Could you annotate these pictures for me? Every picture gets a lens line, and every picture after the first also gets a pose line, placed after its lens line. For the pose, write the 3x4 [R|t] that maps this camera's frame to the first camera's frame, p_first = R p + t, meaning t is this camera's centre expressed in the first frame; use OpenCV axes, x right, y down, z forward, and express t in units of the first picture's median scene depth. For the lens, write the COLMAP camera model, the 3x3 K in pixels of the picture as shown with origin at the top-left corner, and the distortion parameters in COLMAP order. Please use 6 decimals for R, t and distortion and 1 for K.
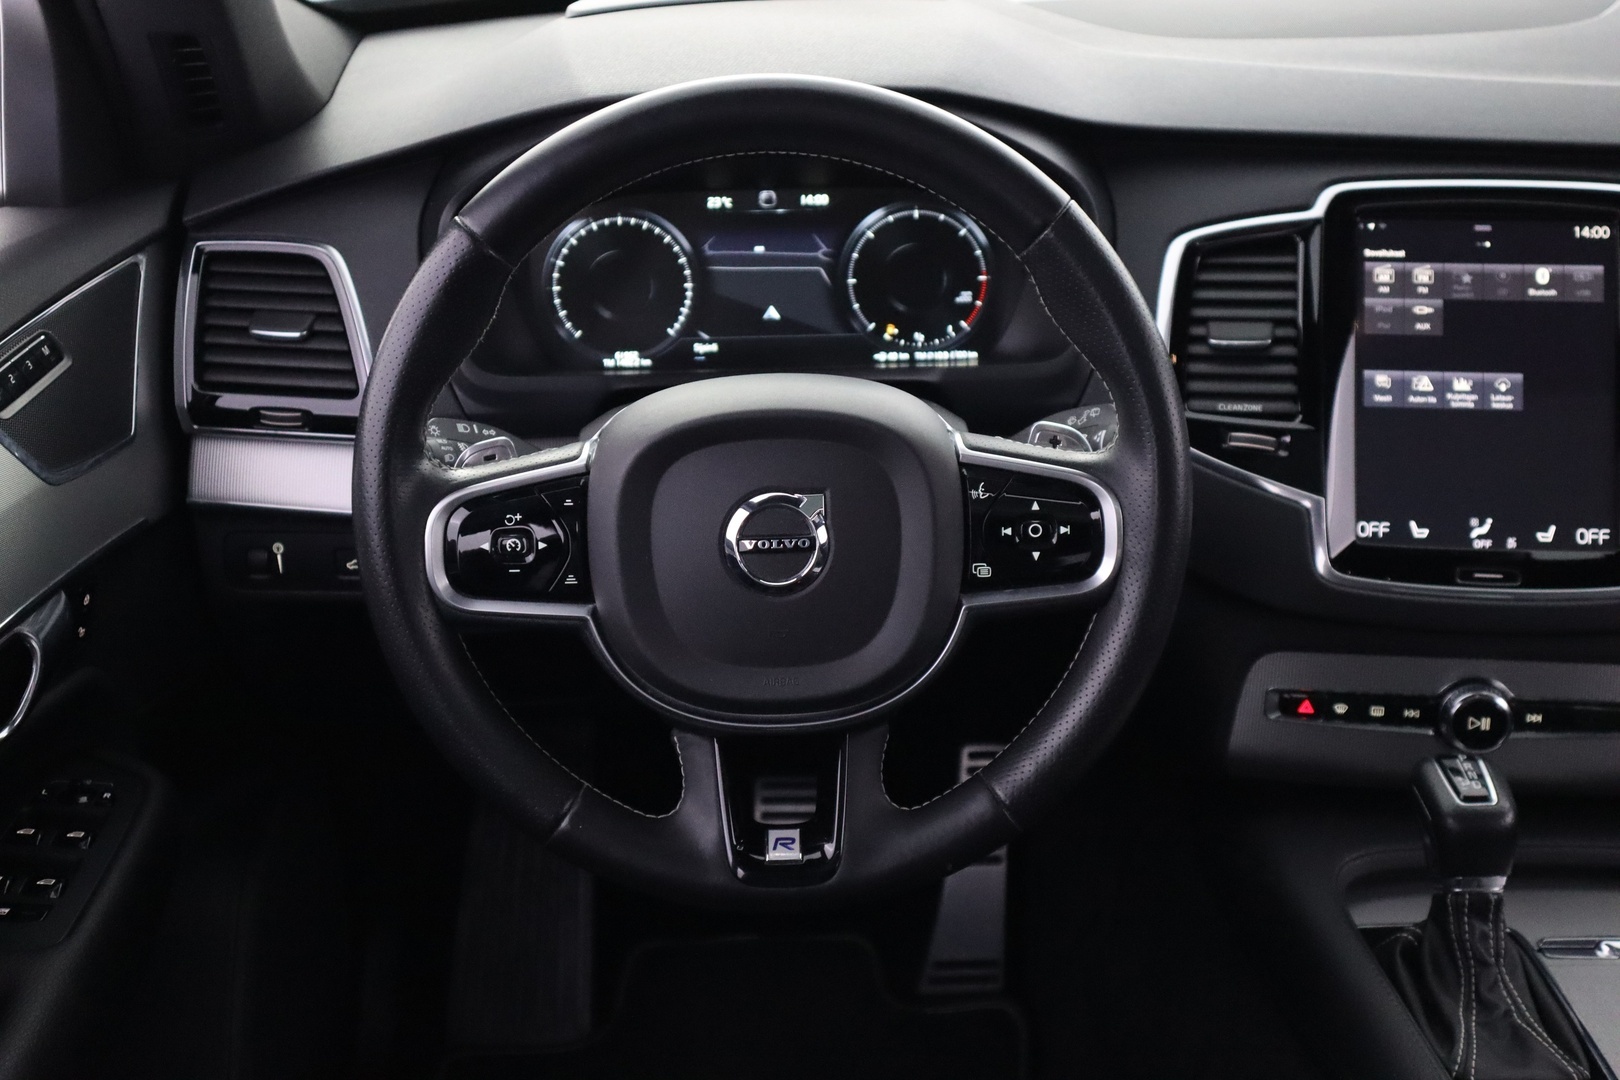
lens RADIAL K [[1947.8, 0, 810.0], [0, 1947.8, 540.0], [0, 0, 1]] dist [0.014256, 0.029312]
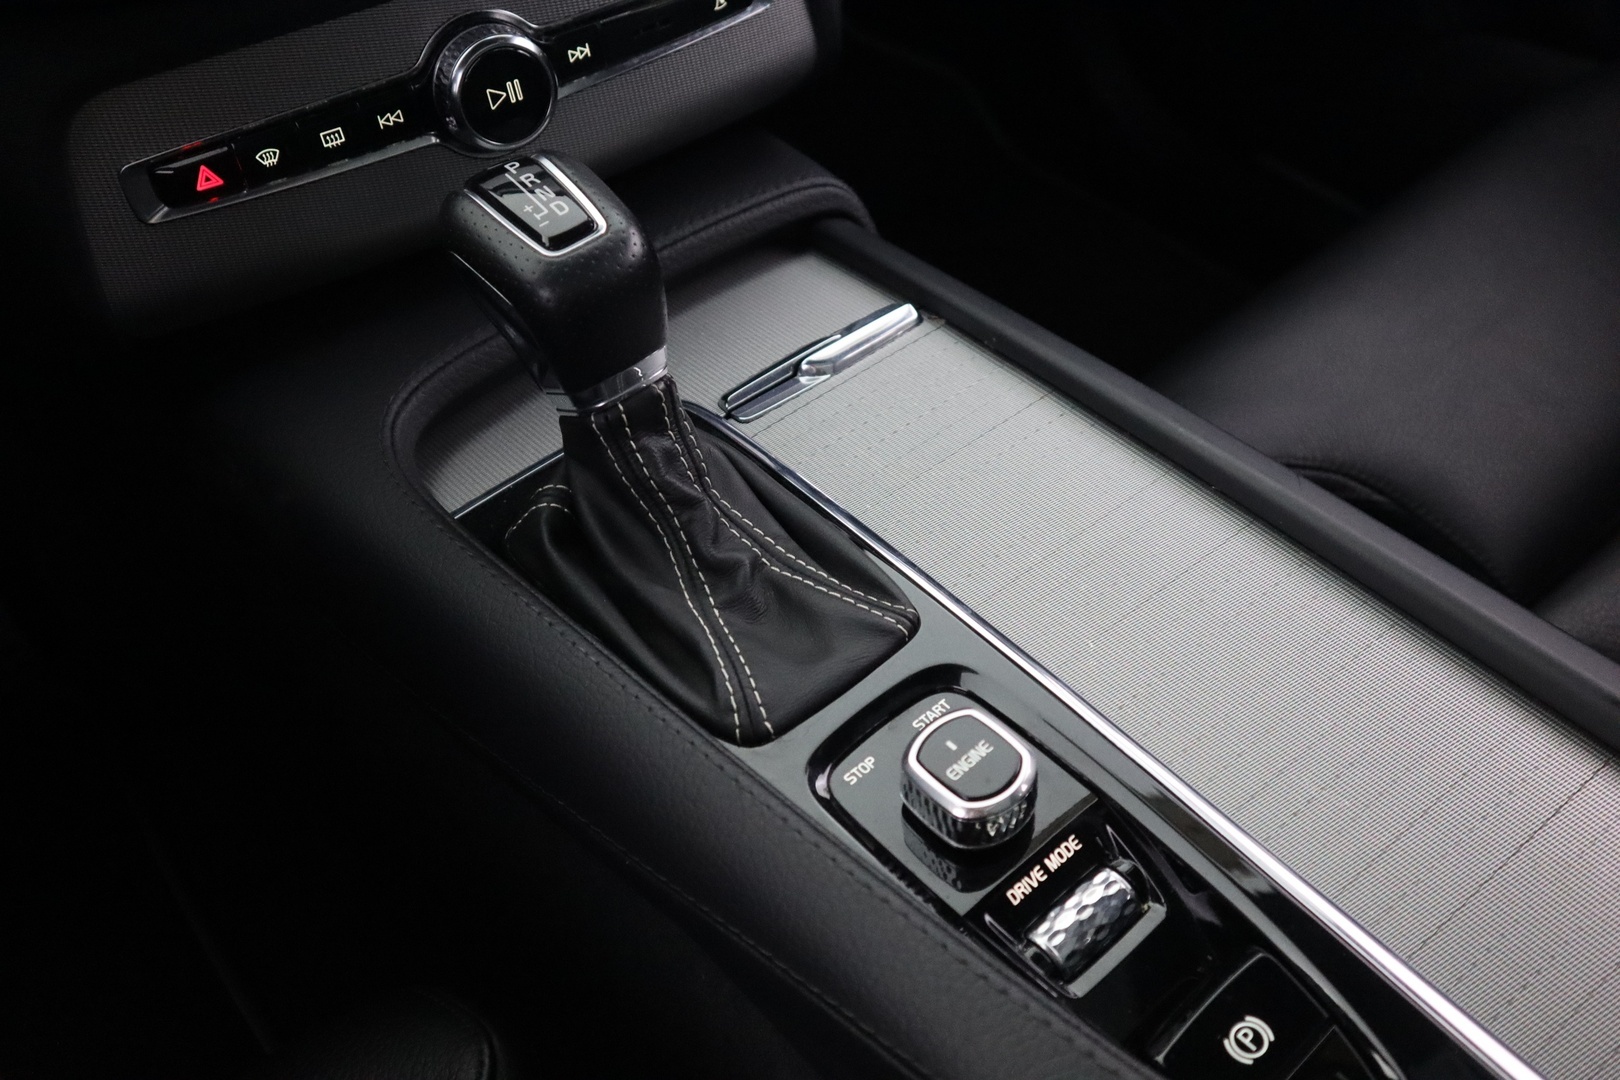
lens RADIAL K [[1500.0, 0, 810.0], [0, 1500.0, 540.0], [0, 0, 1]] dist [-0.002142, 0.016920]
pose [[0.779965, -0.470303, 0.412879, 0.167110], [0.295880, 0.858465, 0.418919, 0.047695], [-0.551461, -0.204579, 0.808726, 0.558797]]
